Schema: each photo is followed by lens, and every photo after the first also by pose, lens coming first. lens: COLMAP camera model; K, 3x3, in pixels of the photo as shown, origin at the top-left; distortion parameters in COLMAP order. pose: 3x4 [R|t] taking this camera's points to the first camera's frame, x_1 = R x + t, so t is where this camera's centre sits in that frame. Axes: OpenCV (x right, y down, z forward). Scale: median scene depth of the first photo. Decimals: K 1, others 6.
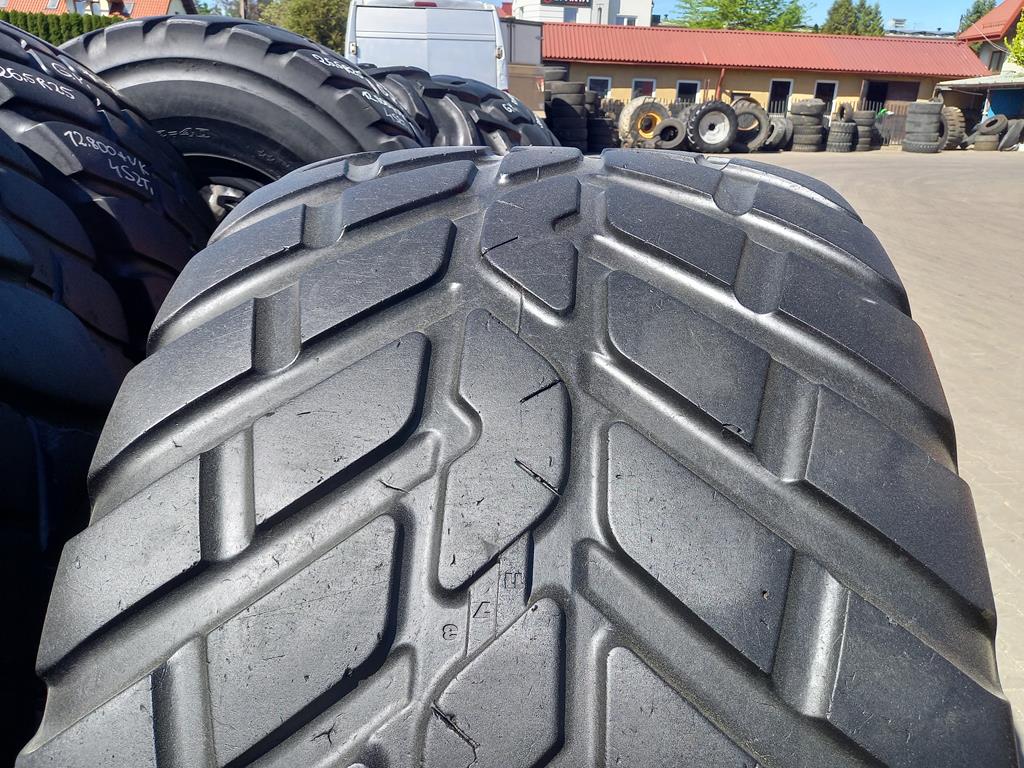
lens RADIAL K [[846.4, 0, 509.9], [0, 846.4, 407.3], [0, 0, 1]] dist [0.042024, -0.006870]
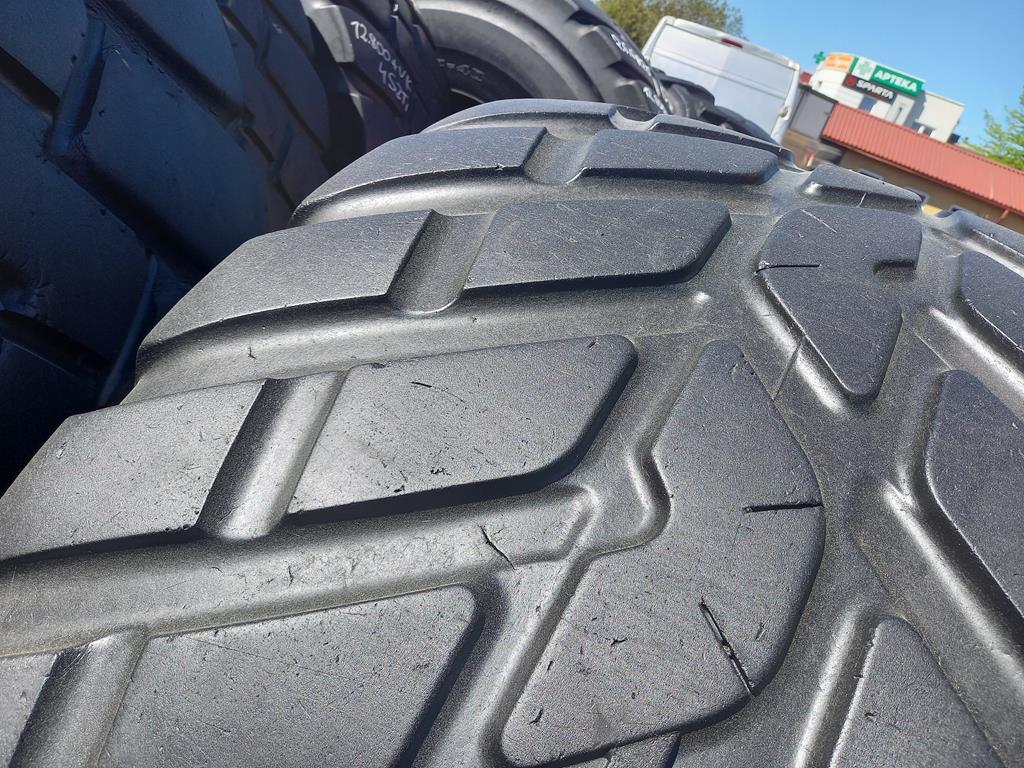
lens RADIAL K [[846.4, 0, 509.9], [0, 846.4, 407.3], [0, 0, 1]] dist [0.042024, -0.006870]
pose [[0.902158, 0.398847, -0.164416, -0.056294], [-0.401267, 0.915749, 0.019690, -0.015357], [0.158417, 0.048211, 0.986195, 0.315708]]
